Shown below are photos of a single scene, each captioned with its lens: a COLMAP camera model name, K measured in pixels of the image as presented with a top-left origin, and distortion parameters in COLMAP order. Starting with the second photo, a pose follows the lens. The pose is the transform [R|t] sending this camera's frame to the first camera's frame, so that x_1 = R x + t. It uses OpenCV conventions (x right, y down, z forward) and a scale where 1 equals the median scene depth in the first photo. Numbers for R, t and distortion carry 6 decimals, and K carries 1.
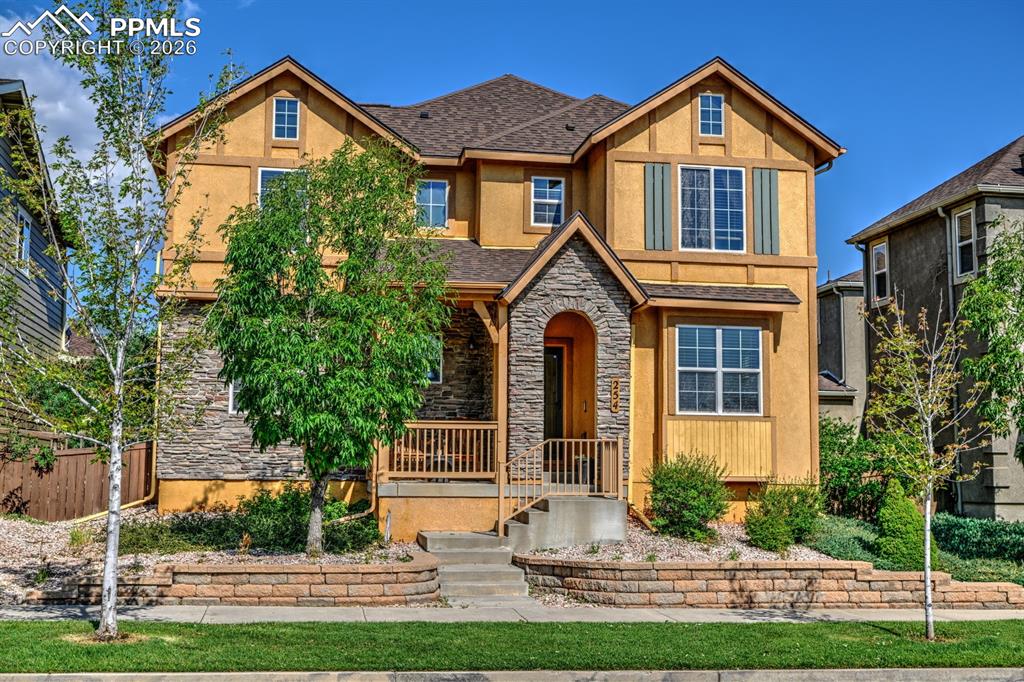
lens RADIAL K [[1349.4, 0, 510.9], [0, 1349.4, 257.2], [0, 0, 1]] dist [-0.005154, 0.021073]
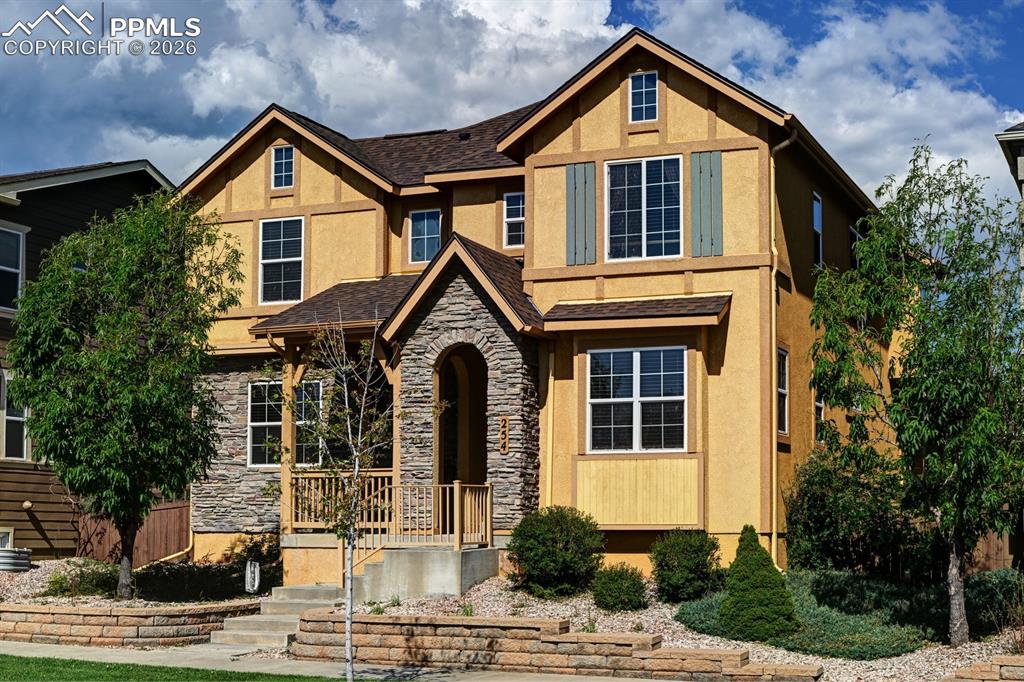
lens RADIAL K [[1604.8, 0, 512.0], [0, 1604.8, 341.0], [0, 0, 1]] dist [-0.117329, 0.017894]
pose [[0.831085, -0.072525, -0.551397, 0.640582], [0.092976, 0.995626, 0.009184, 0.030004], [0.548319, -0.058899, 0.834193, 0.119282]]
